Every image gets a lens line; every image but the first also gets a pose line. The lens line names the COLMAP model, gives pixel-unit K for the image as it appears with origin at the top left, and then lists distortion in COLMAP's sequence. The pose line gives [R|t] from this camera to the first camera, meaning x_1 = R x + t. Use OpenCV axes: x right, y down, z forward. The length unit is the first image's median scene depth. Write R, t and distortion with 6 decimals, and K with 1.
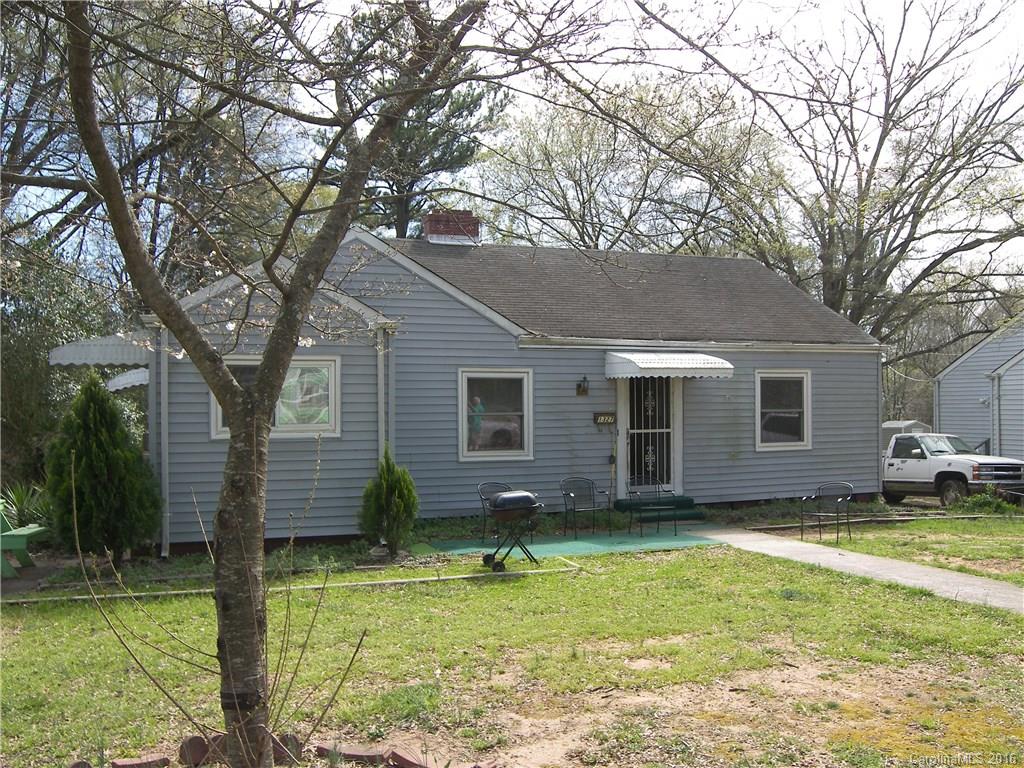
lens RADIAL K [[863.4, 0, 515.6], [0, 863.4, 385.0], [0, 0, 1]] dist [-0.031524, -0.013797]
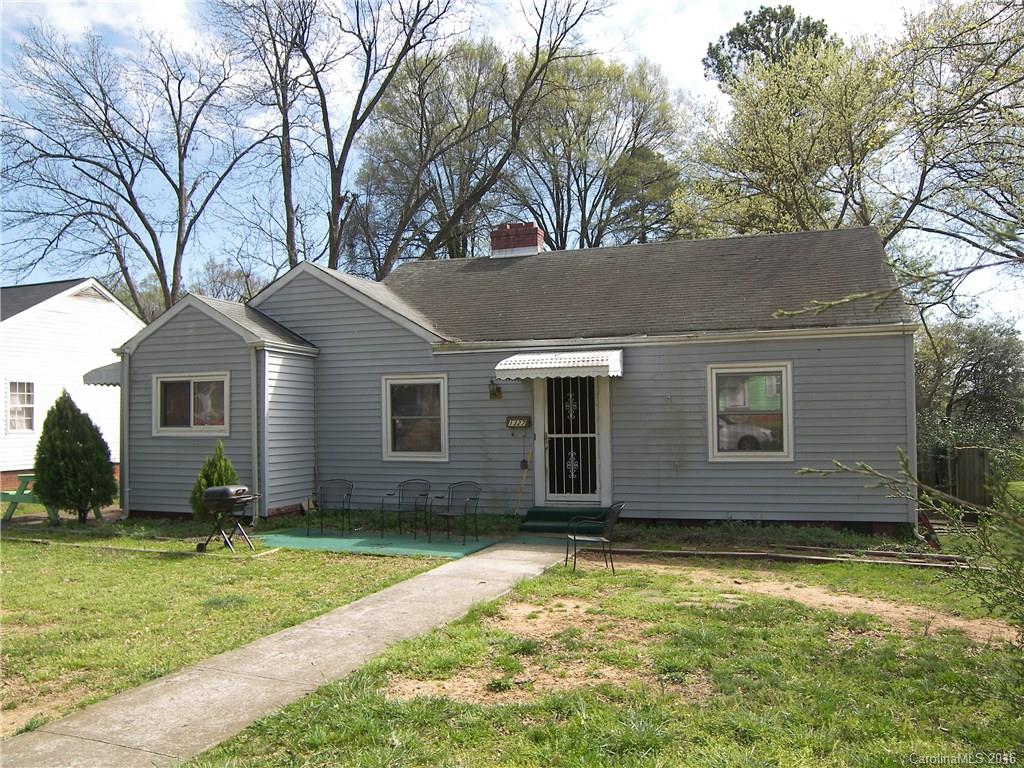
lens RADIAL K [[799.7, 0, 505.0], [0, 799.7, 388.8], [0, 0, 1]] dist [-0.053648, -0.006020]
pose [[0.775558, -0.023228, -0.630849, 0.655643], [0.022338, 0.999707, -0.009348, 0.009191], [0.630881, -0.006842, 0.775849, 0.287224]]
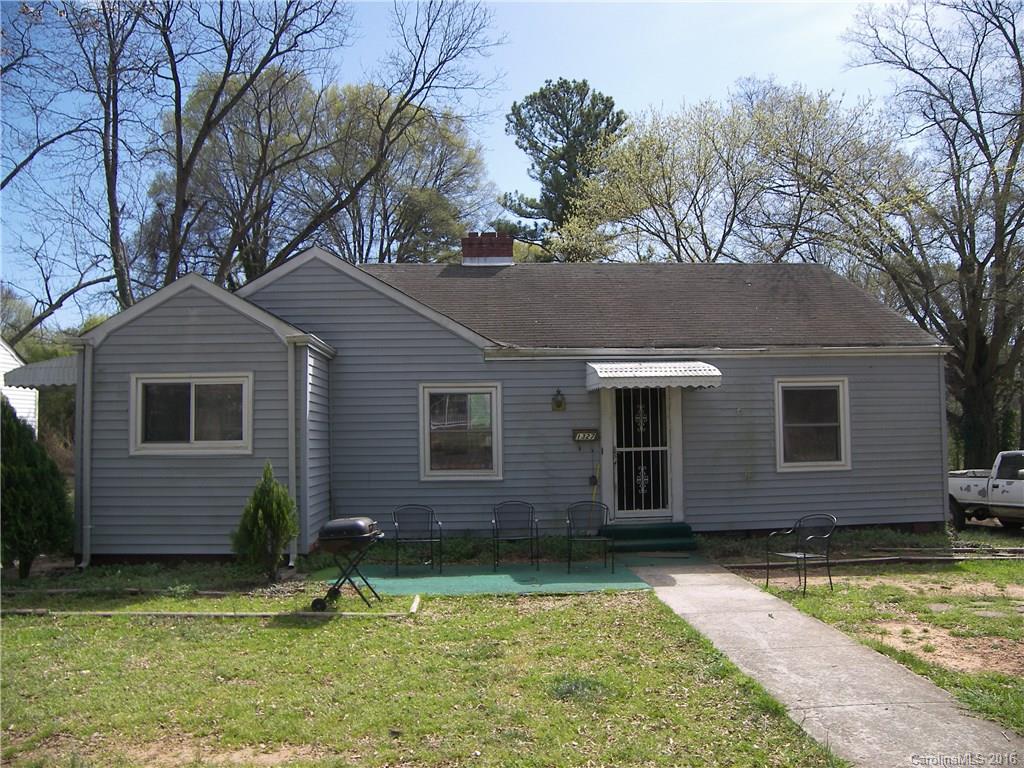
lens RADIAL K [[718.4, 0, 512.2], [0, 718.4, 388.4], [0, 0, 1]] dist [-0.090307, 0.028413]
pose [[0.954198, -0.024633, -0.298161, 0.254213], [0.014974, 0.999288, -0.034639, 0.014159], [0.298802, 0.028588, 0.953887, 0.250615]]
